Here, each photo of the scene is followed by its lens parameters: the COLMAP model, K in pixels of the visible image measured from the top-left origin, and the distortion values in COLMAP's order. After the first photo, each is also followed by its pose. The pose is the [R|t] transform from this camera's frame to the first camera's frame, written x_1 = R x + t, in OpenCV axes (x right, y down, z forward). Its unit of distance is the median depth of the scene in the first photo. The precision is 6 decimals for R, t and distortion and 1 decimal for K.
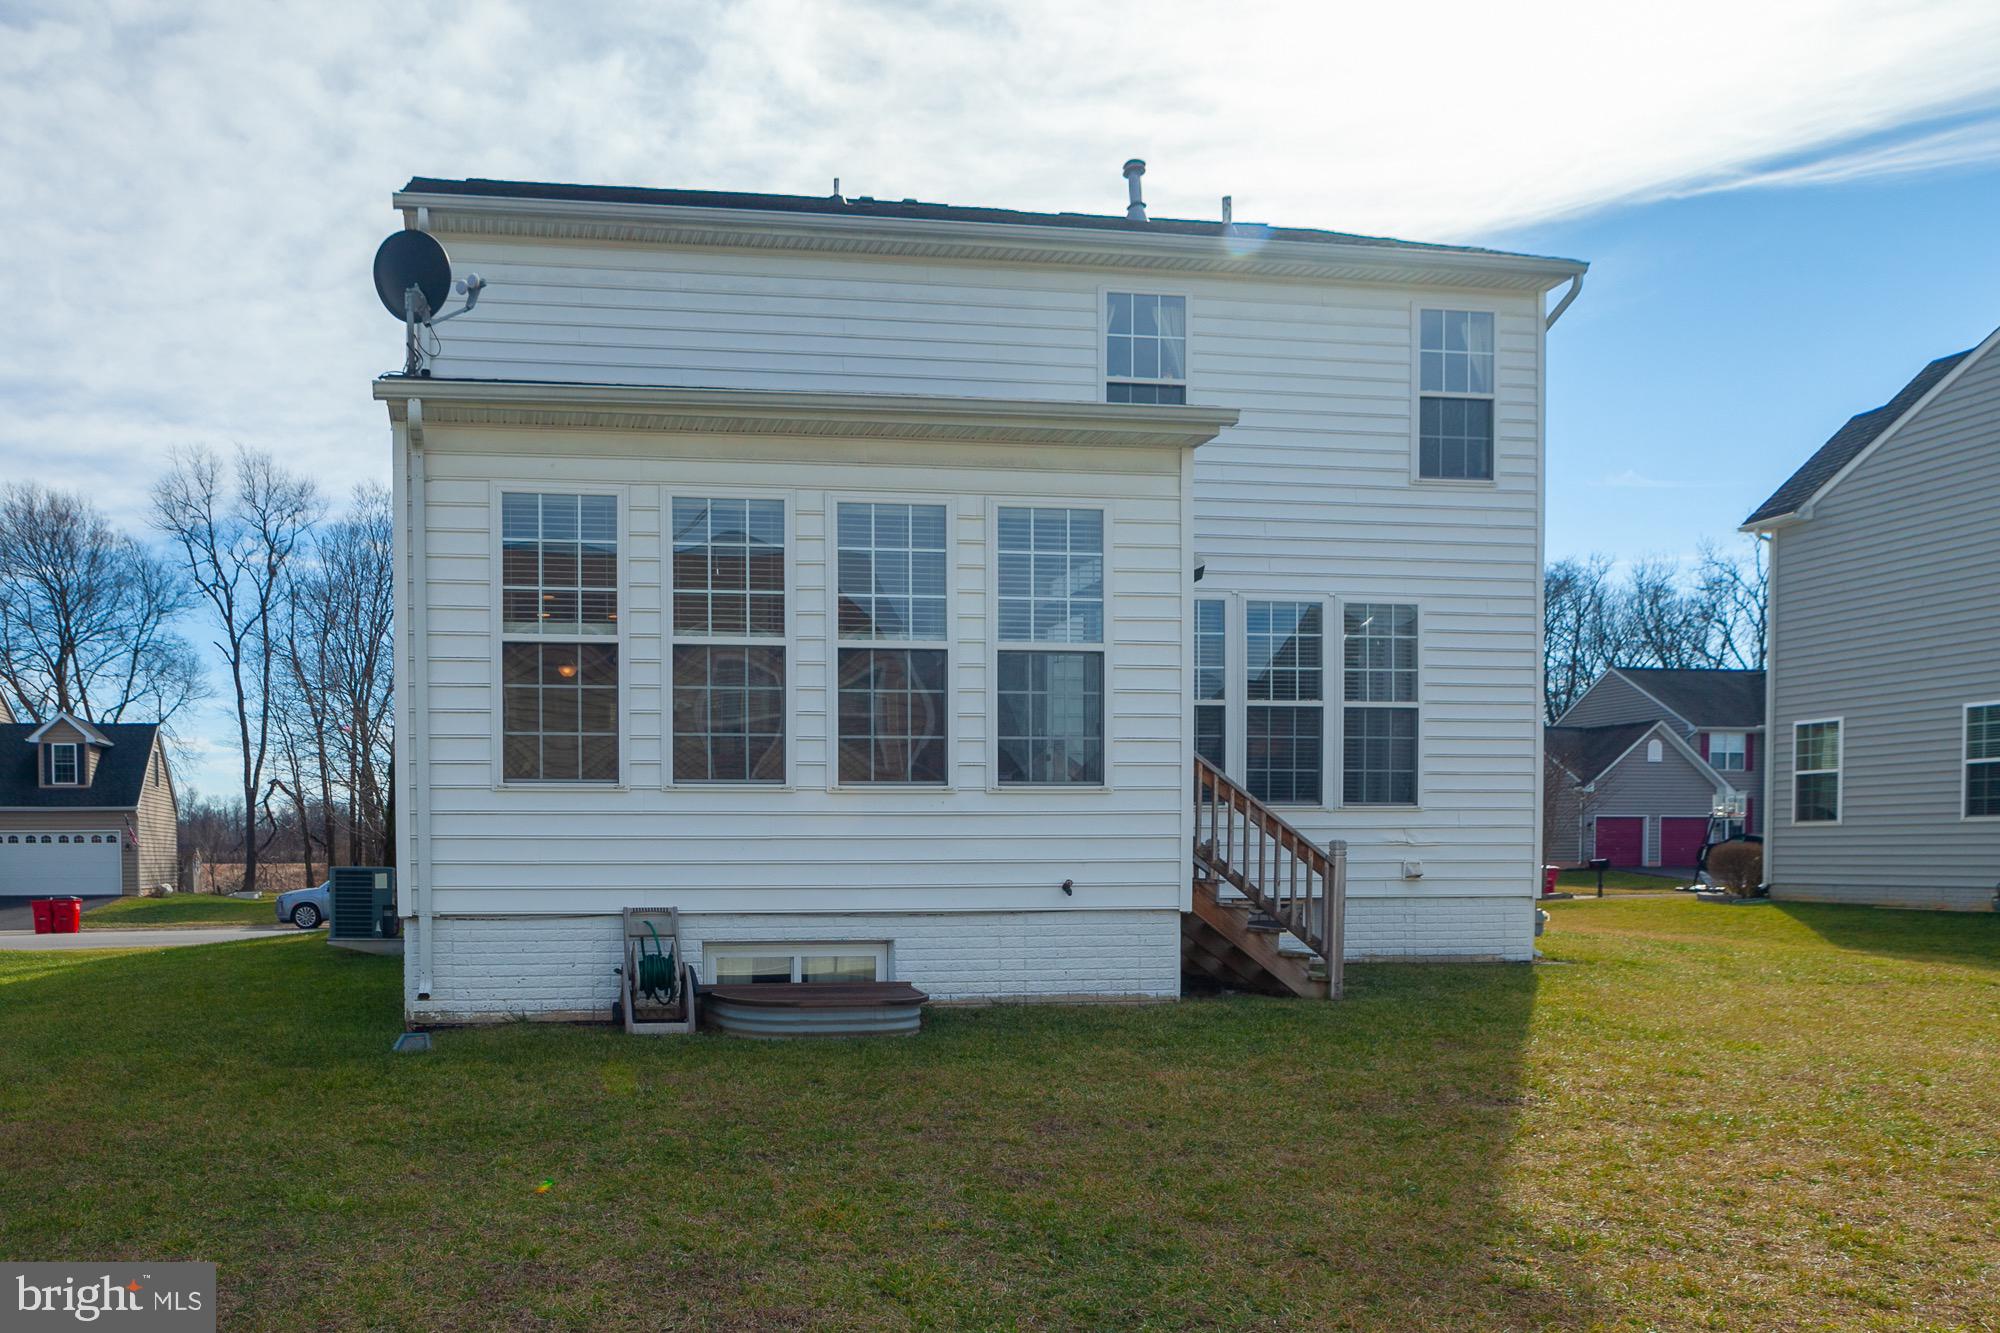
lens RADIAL K [[1434.7, 0, 996.4], [0, 1434.7, 716.6], [0, 0, 1]] dist [-0.001571, 0.001262]
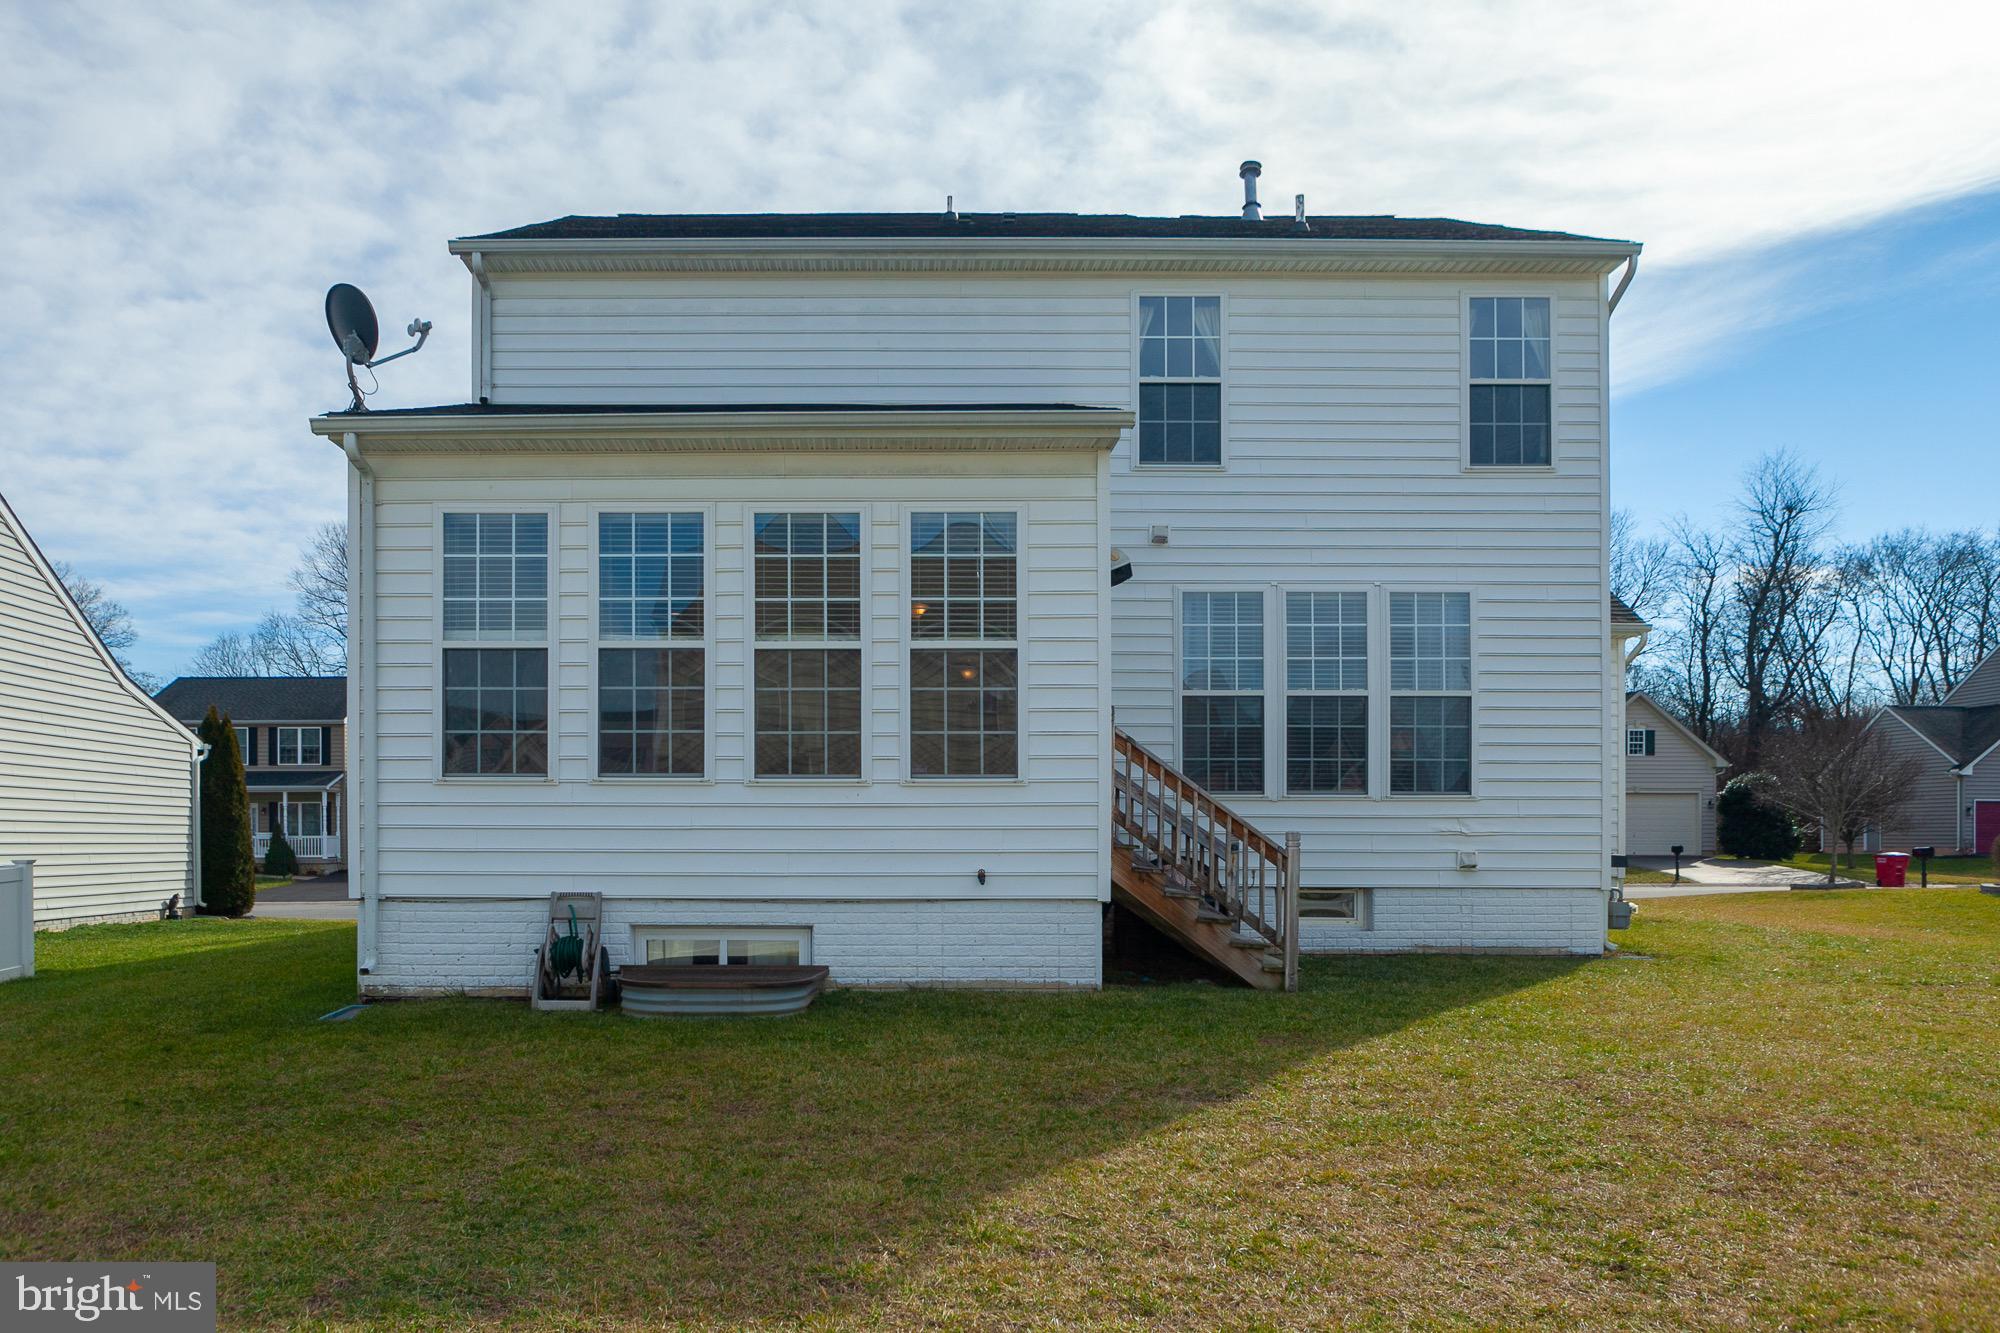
lens RADIAL K [[1393.8, 0, 1000.0], [0, 1393.8, 666.5], [0, 0, 1]] dist [-0.002431, -0.001092]
pose [[0.990867, -0.010795, -0.134407, 0.190833], [0.007184, 0.999601, -0.027326, -0.005109], [0.134649, 0.026111, 0.990549, 0.000085]]
